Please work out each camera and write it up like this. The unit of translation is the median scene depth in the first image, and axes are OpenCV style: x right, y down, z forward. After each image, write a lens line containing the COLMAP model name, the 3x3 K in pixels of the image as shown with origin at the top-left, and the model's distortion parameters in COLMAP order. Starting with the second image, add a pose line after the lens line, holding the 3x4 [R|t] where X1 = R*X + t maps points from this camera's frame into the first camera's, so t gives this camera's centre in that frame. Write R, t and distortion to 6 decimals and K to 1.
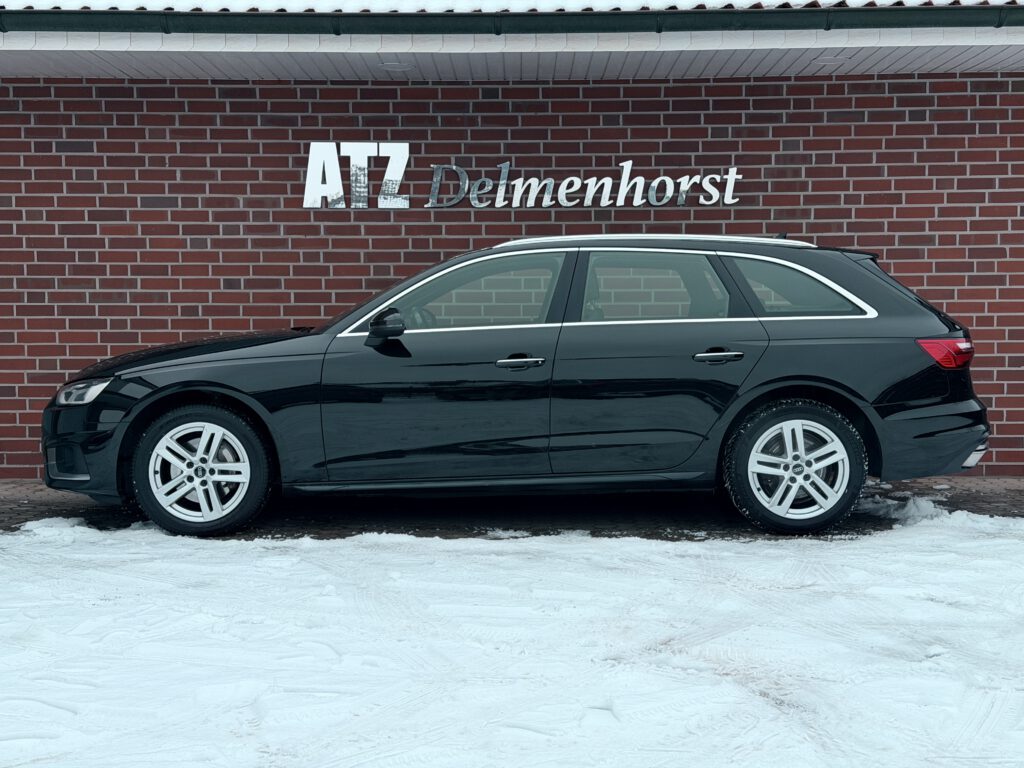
lens RADIAL K [[1412.8, 0, 512.0], [0, 1412.8, 384.0], [0, 0, 1]] dist [0.191628, -0.411422]
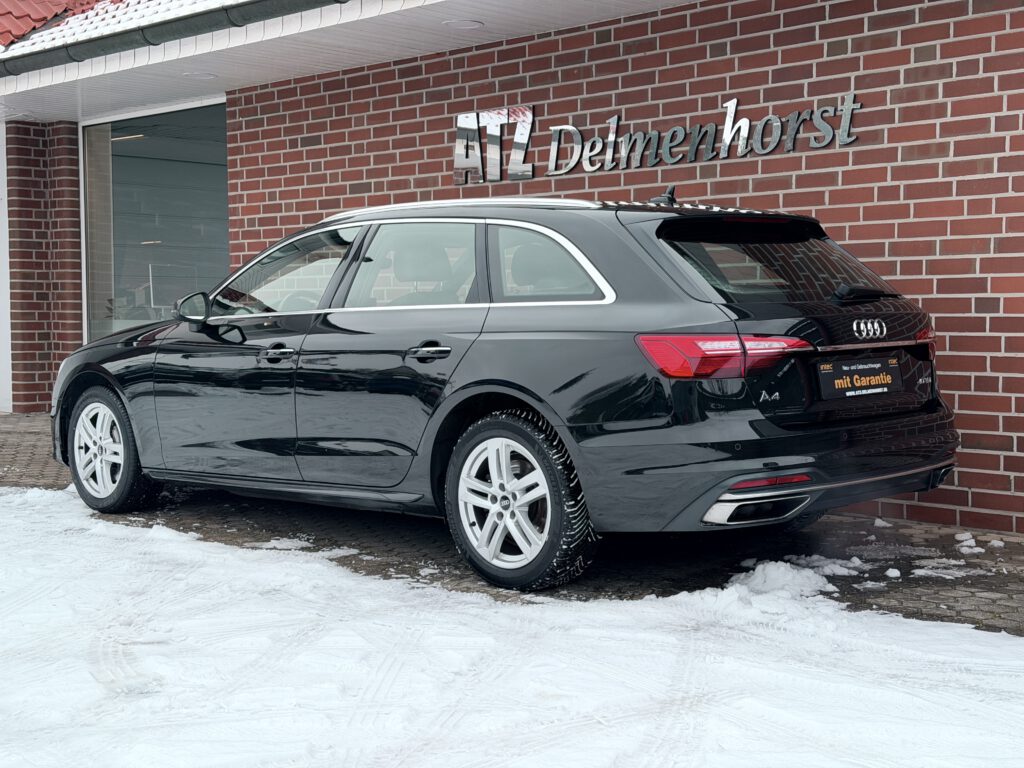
lens RADIAL K [[1412.8, 0, 512.0], [0, 1412.8, 384.0], [0, 0, 1]] dist [0.191628, -0.411422]
pose [[0.713029, 0.039695, -0.700010, 0.552866], [-0.027351, 0.999211, 0.028802, -0.019236], [0.700601, -0.001391, 0.713552, 0.350460]]
